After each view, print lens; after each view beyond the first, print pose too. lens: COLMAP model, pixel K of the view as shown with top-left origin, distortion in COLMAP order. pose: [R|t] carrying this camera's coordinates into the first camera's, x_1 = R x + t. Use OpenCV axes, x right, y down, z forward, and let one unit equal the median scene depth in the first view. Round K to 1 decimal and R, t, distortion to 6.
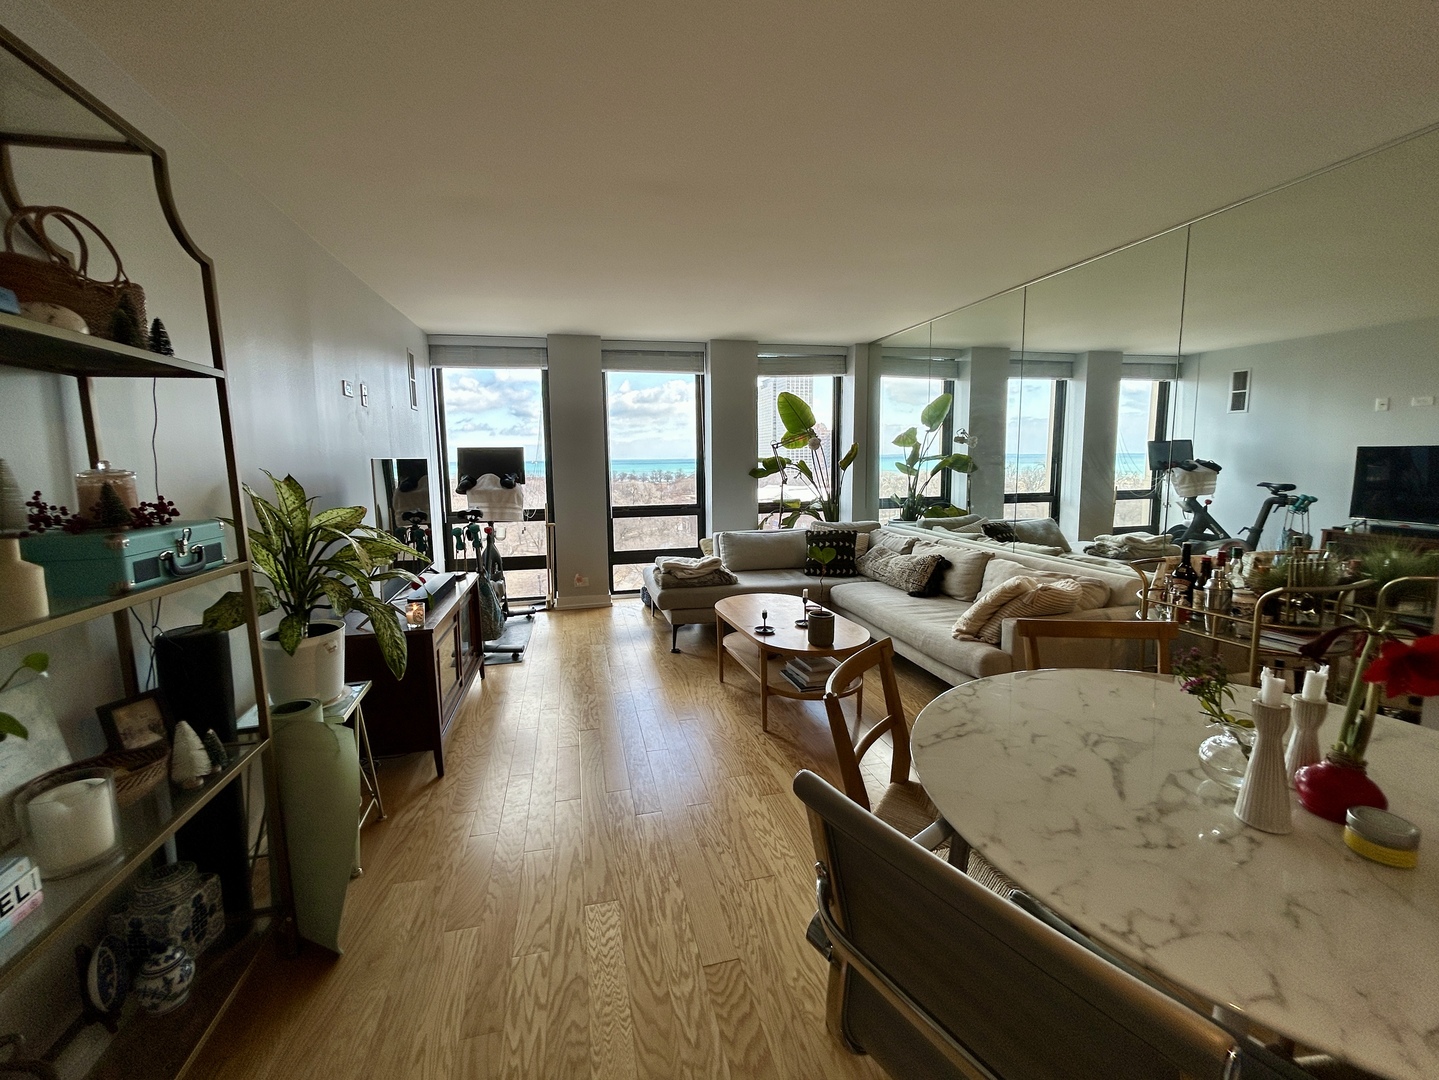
lens RADIAL K [[584.4, 0, 719.5], [0, 584.4, 540.0], [0, 0, 1]] dist [0.014677, 0.000373]
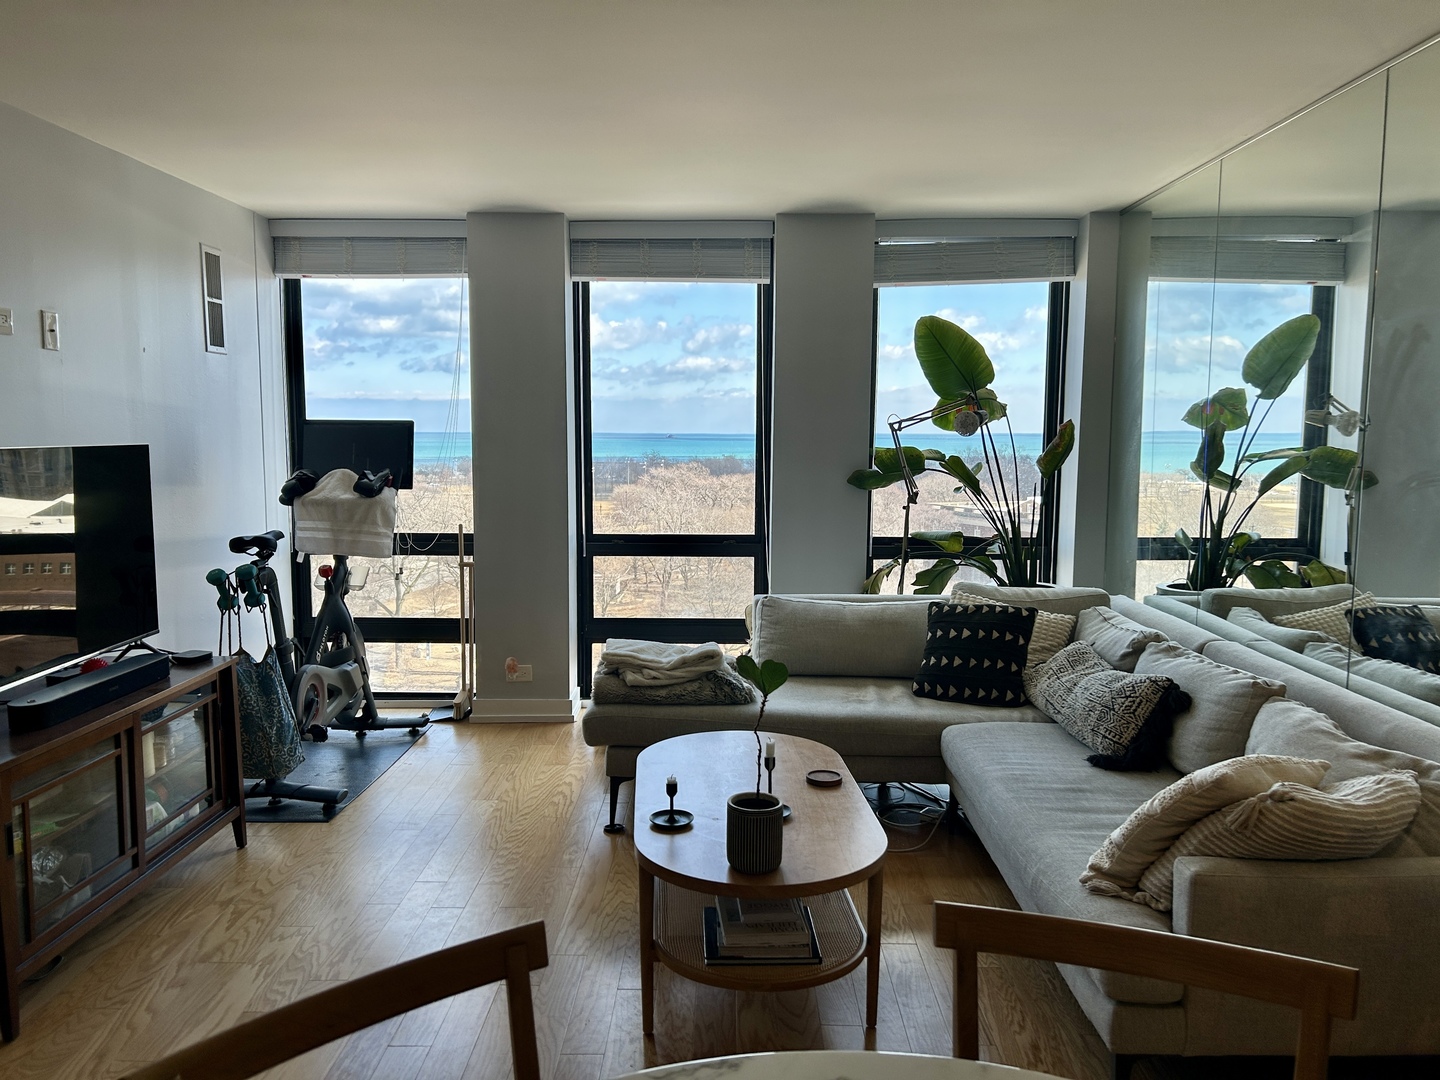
lens RADIAL K [[1091.8, 0, 723.9], [0, 1091.8, 545.9], [0, 0, 1]] dist [0.041414, -0.005403]
pose [[0.969210, 0.043551, -0.242354, 0.178560], [-0.051654, 0.998295, -0.027179, -0.025659], [0.240757, 0.038861, 0.969807, 0.072003]]
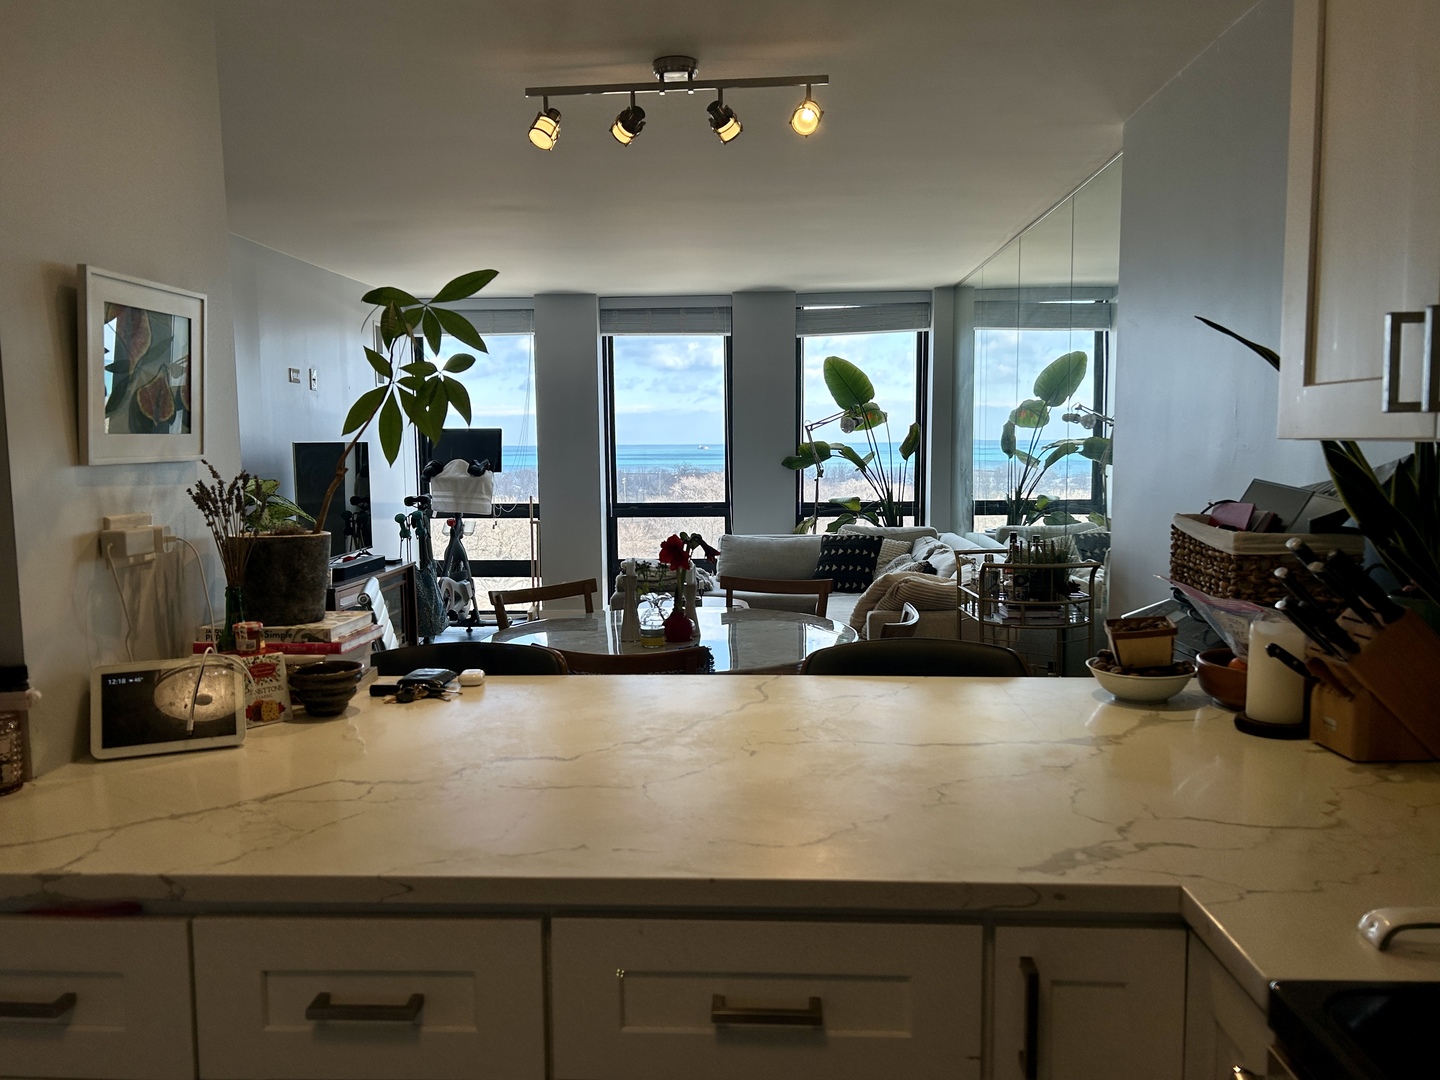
lens RADIAL K [[1091.8, 0, 723.9], [0, 1091.8, 545.9], [0, 0, 1]] dist [0.041414, -0.005403]
pose [[0.961705, 0.029723, -0.272471, 0.375681], [-0.041812, 0.998377, -0.038670, 0.054594], [0.270879, 0.048581, 0.961387, -0.397593]]
